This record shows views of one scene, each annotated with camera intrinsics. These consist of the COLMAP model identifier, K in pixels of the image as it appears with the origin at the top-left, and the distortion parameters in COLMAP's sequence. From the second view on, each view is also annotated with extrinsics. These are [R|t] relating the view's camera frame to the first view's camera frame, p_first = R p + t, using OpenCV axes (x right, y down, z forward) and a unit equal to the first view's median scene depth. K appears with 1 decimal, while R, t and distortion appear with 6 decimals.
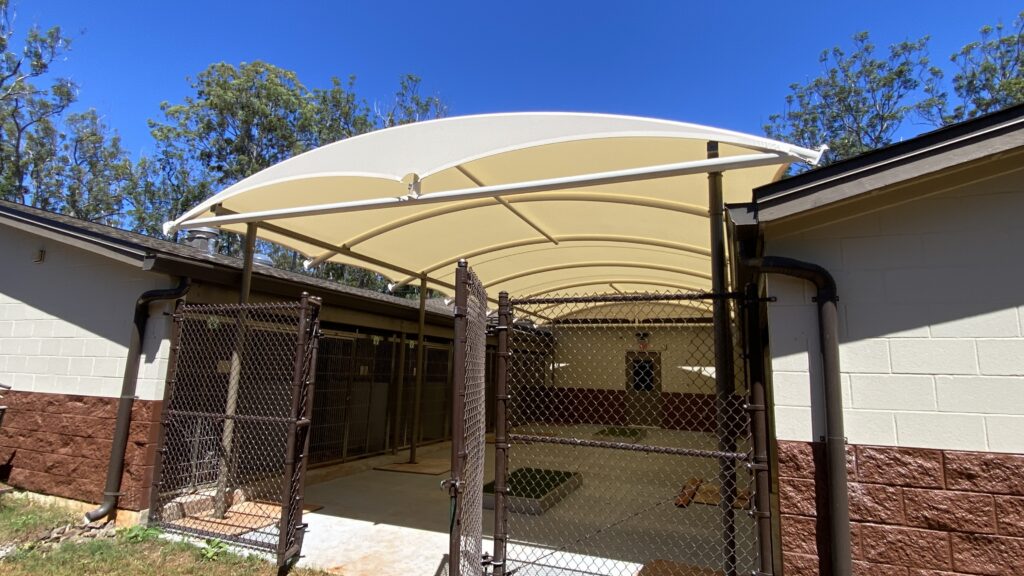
lens RADIAL K [[542.4, 0, 518.2], [0, 542.4, 284.6], [0, 0, 1]] dist [-0.007033, -0.000011]
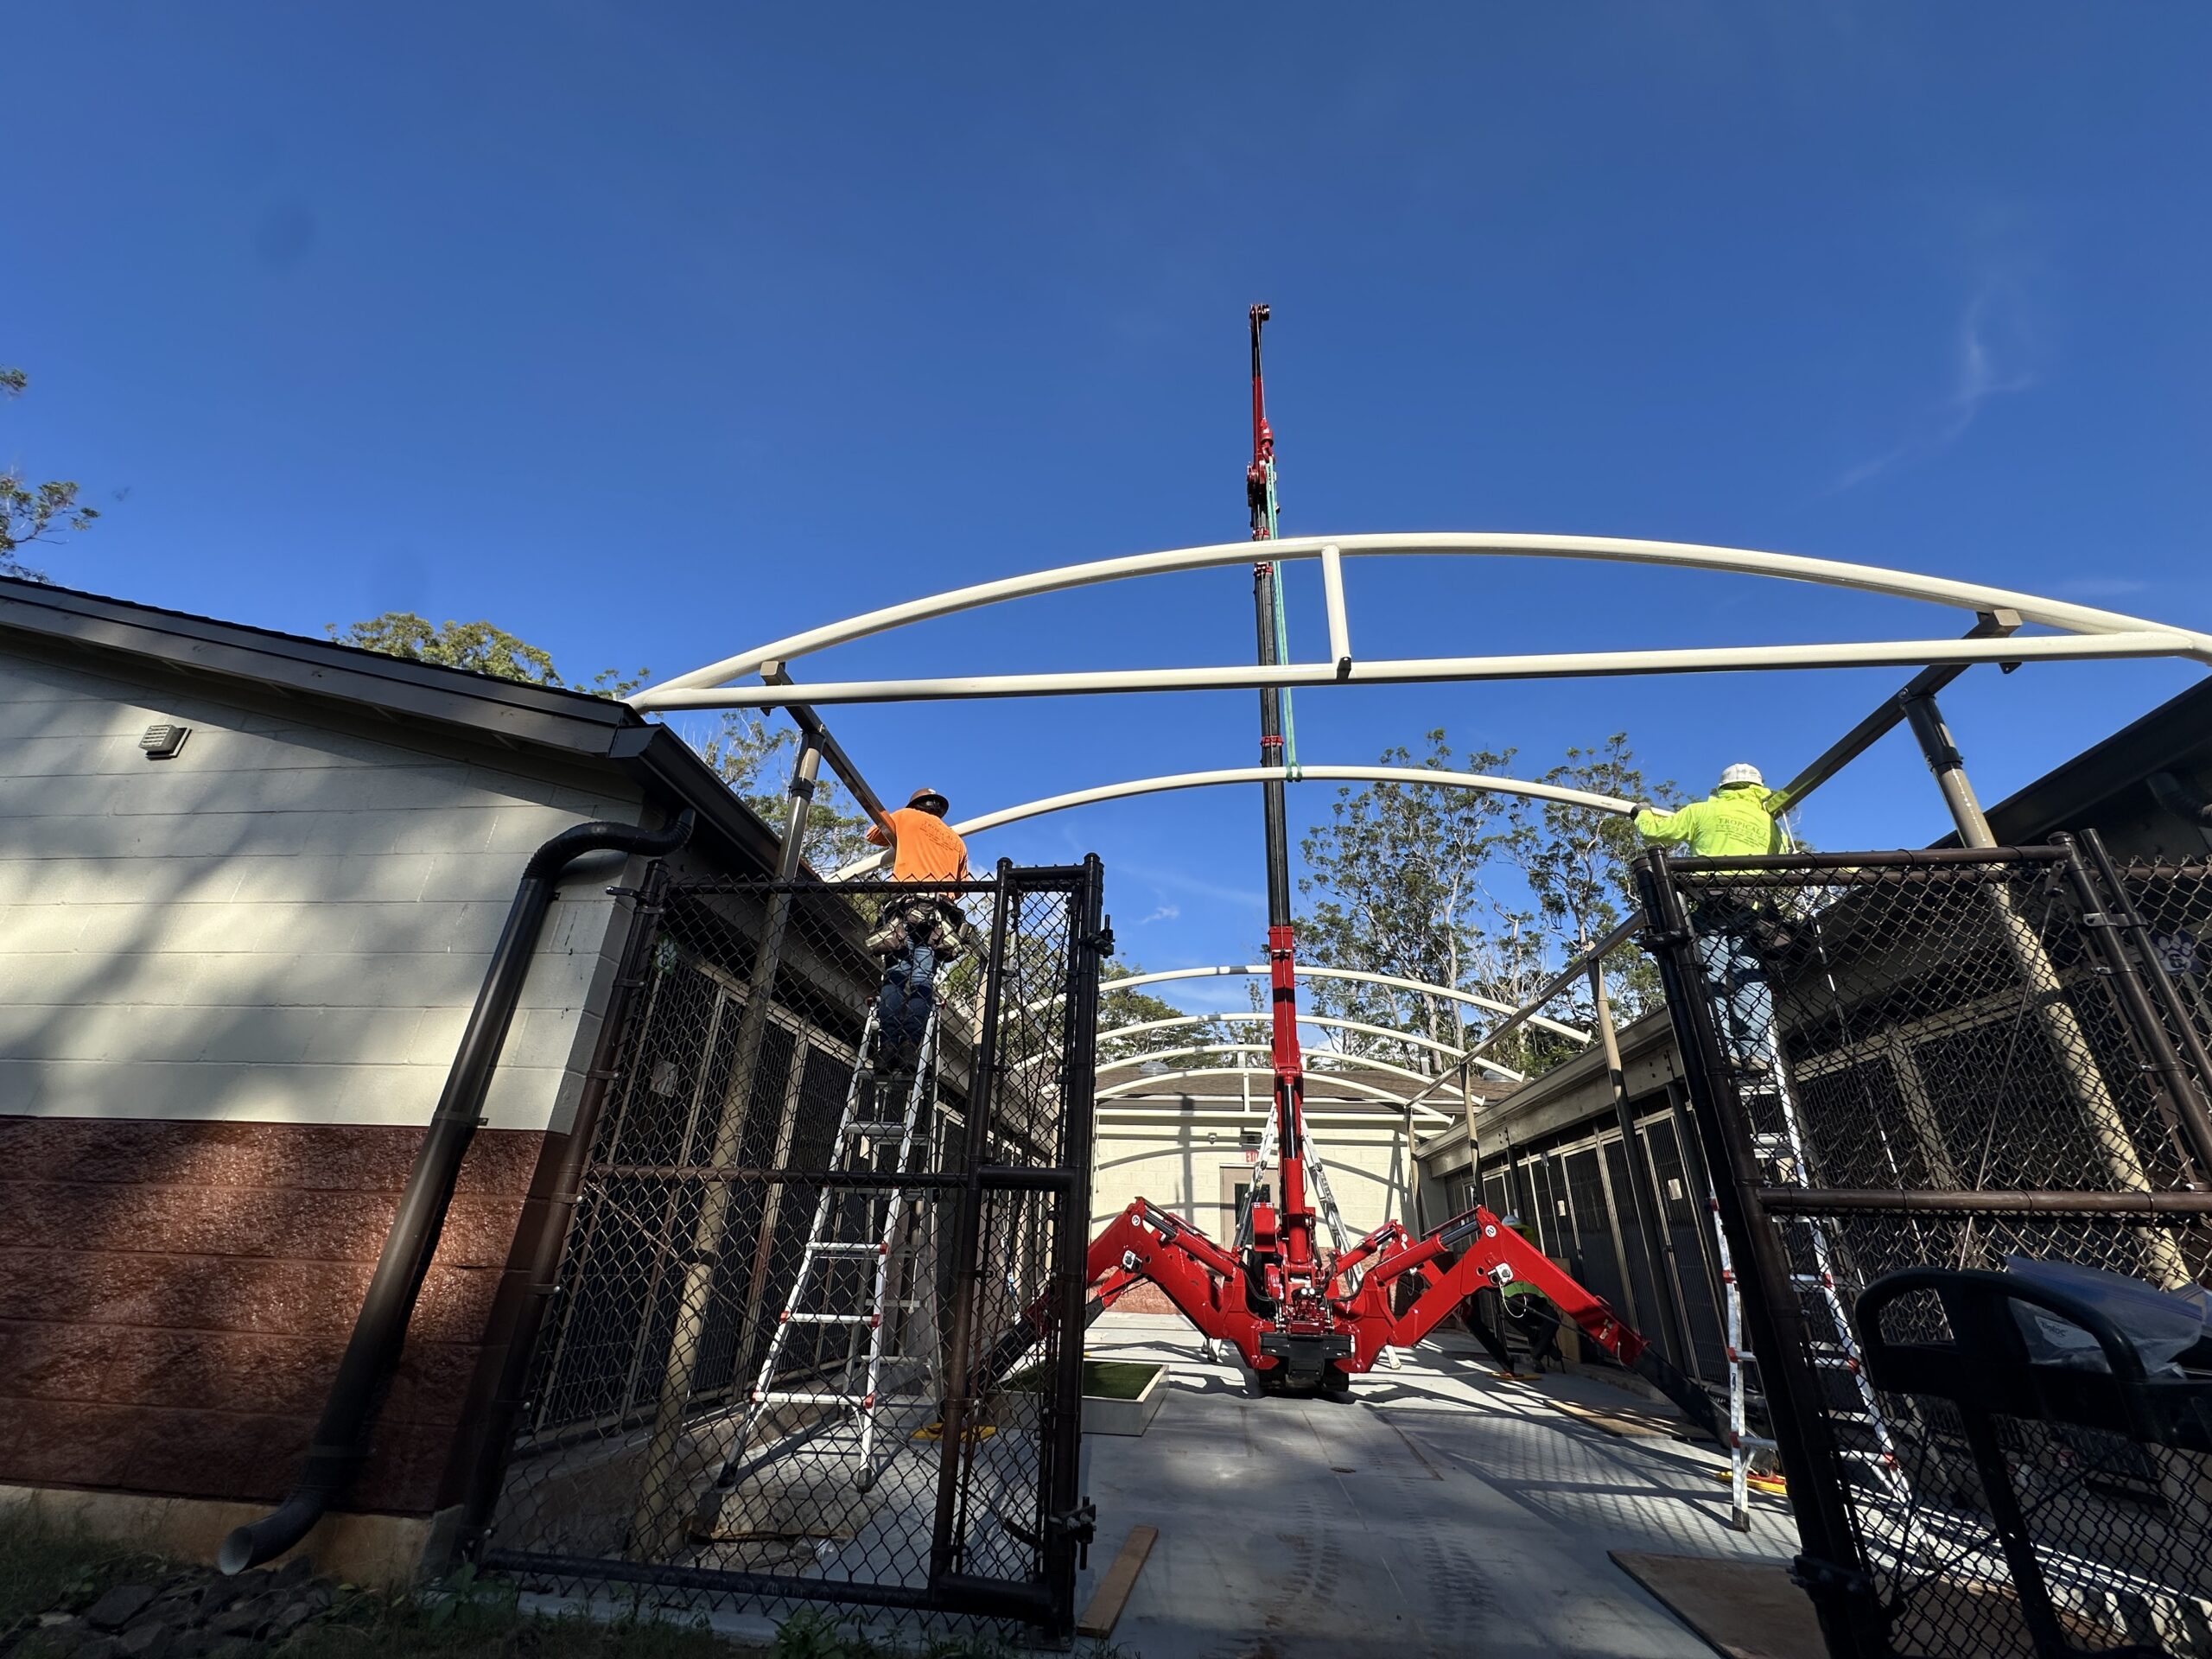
lens RADIAL K [[886.8, 0, 1105.5], [0, 886.8, 827.7], [0, 0, 1]] dist [0.009037, 0.000501]
pose [[0.966376, 0.119286, 0.227788, -0.463103], [-0.052269, 0.958518, -0.280200, 0.164263], [-0.251763, 0.258872, 0.932524, 0.324225]]
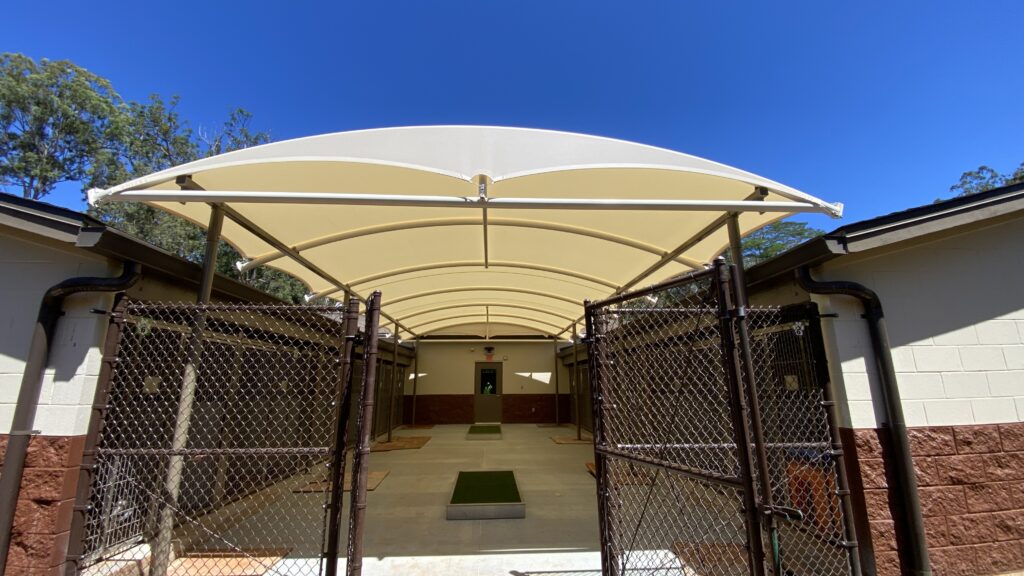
lens RADIAL K [[420.8, 0, 515.8], [0, 420.8, 284.7], [0, 0, 1]] dist [-0.010936, -0.007061]
pose [[0.905547, 0.066824, 0.418950, -0.375628], [-0.041358, 0.996718, -0.069585, 0.032936], [-0.422226, 0.045685, 0.905339, 0.264851]]
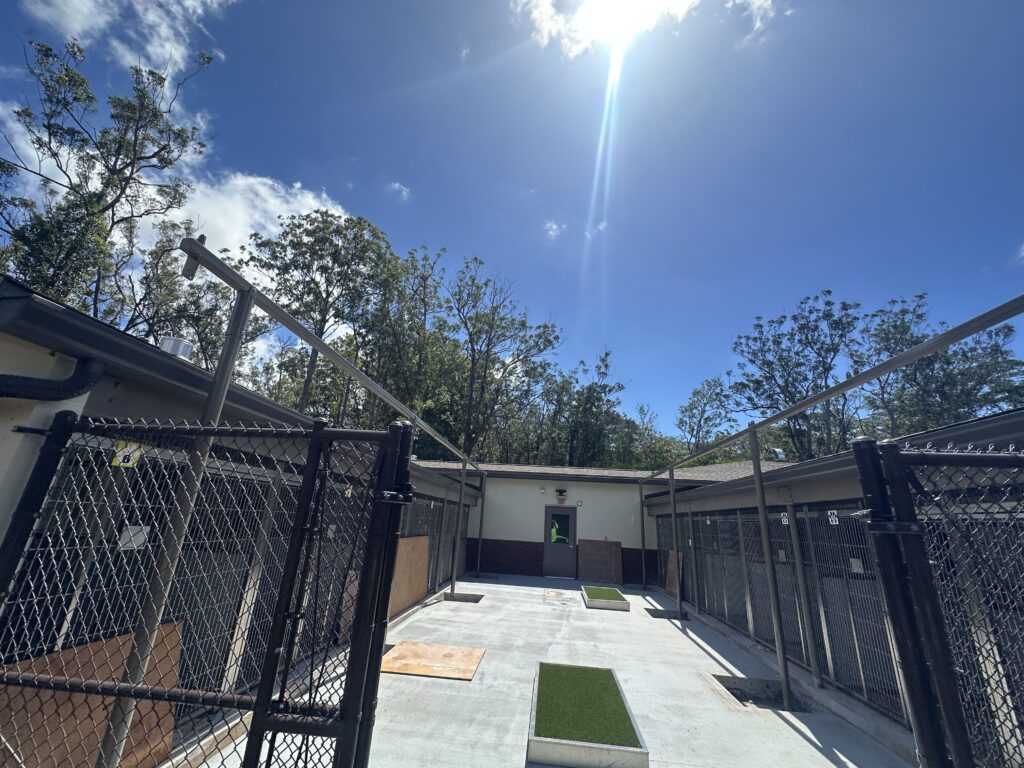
lens RADIAL K [[410.5, 0, 506.7], [0, 410.5, 383.0], [0, 0, 1]] dist [0.009037, 0.000501]
pose [[0.962424, 0.108488, 0.248940, -0.339088], [-0.070477, 0.985106, -0.156840, 0.040254], [-0.262247, 0.133402, 0.955735, 0.538693]]
